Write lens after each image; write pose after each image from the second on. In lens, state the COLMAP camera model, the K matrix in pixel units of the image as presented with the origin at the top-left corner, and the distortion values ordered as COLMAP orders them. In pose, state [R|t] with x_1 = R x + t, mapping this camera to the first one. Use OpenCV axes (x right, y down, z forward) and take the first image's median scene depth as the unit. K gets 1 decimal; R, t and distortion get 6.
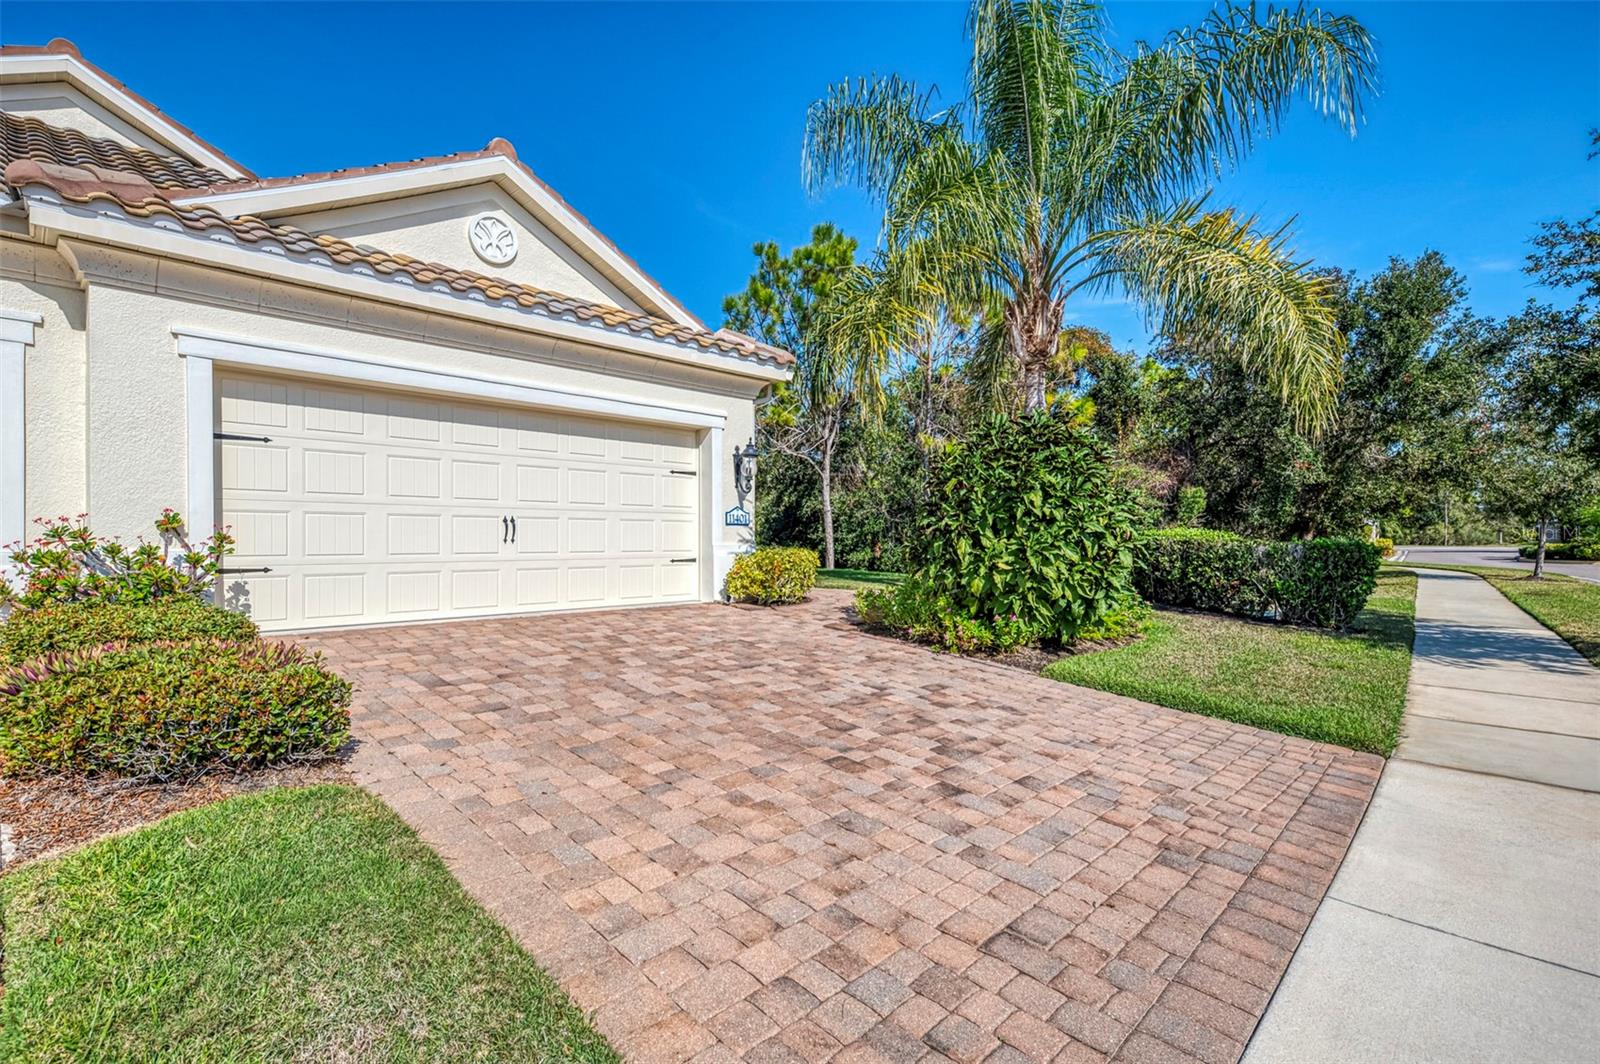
lens RADIAL K [[770.1, 0, 802.1], [0, 770.1, 543.5], [0, 0, 1]] dist [0.004581, 0.000180]
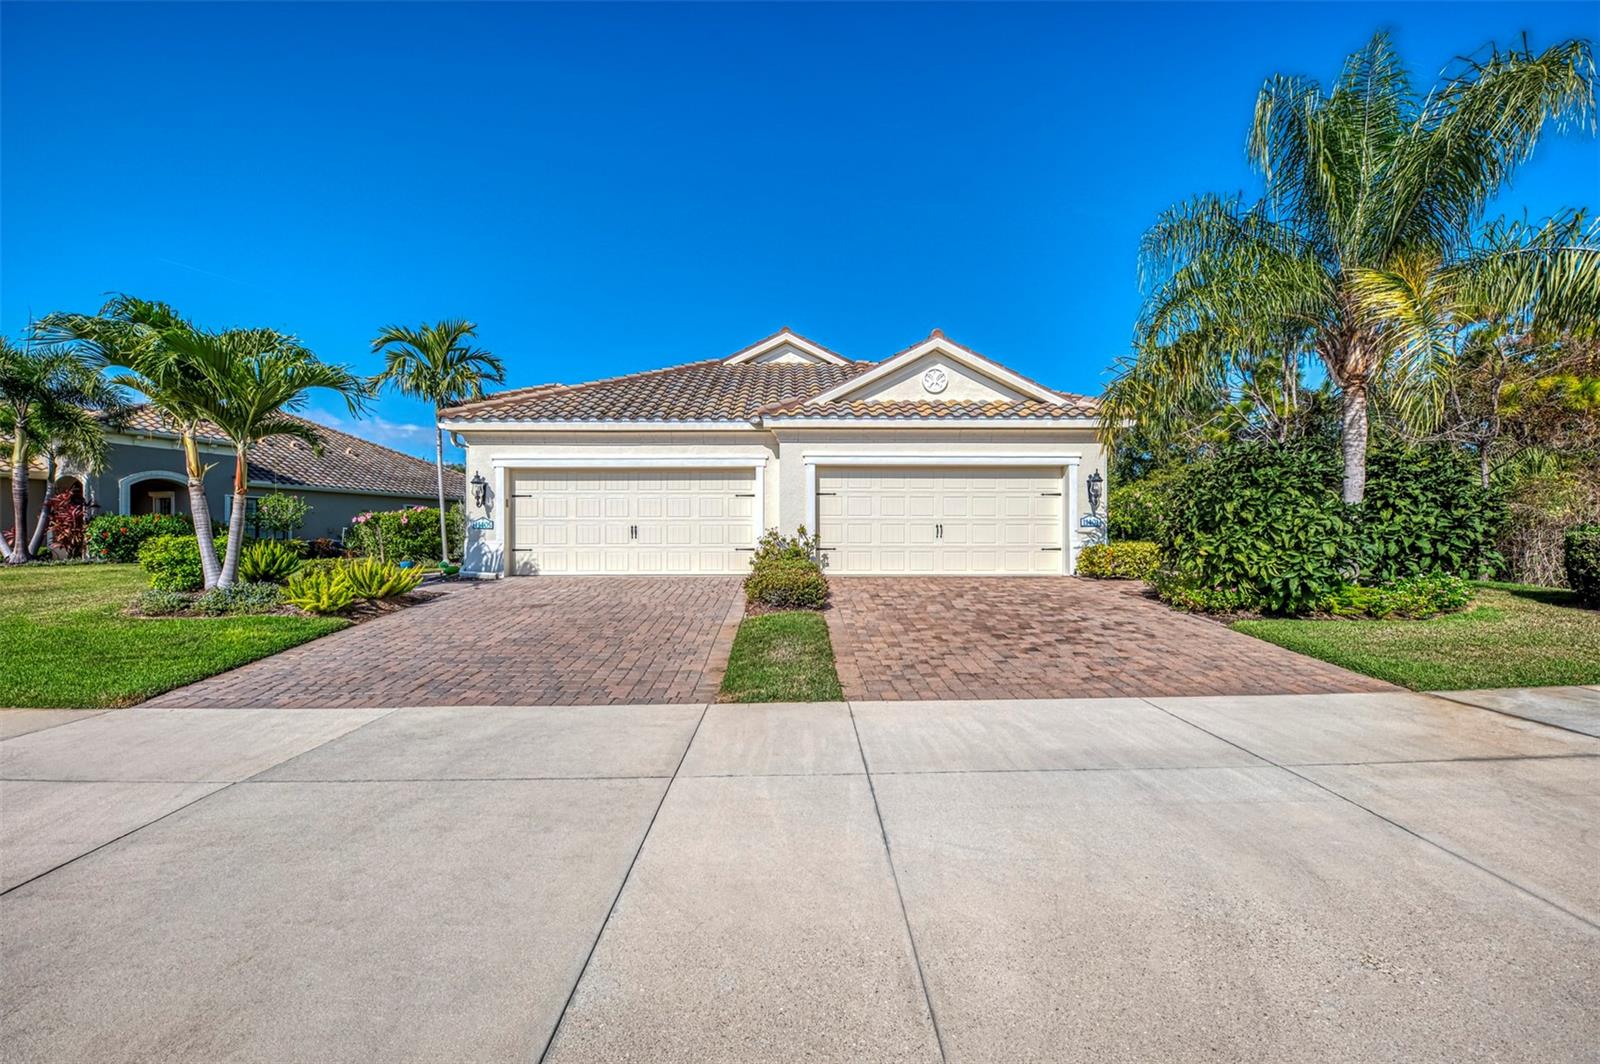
lens RADIAL K [[631.4, 0, 799.6], [0, 631.4, 534.0], [0, 0, 1]] dist [0.000951, 0.000057]
pose [[0.704281, -0.004776, -0.709906, 0.574348], [-0.003516, 0.999942, -0.010215, 0.008161], [0.709913, 0.009690, 0.704223, -0.418686]]
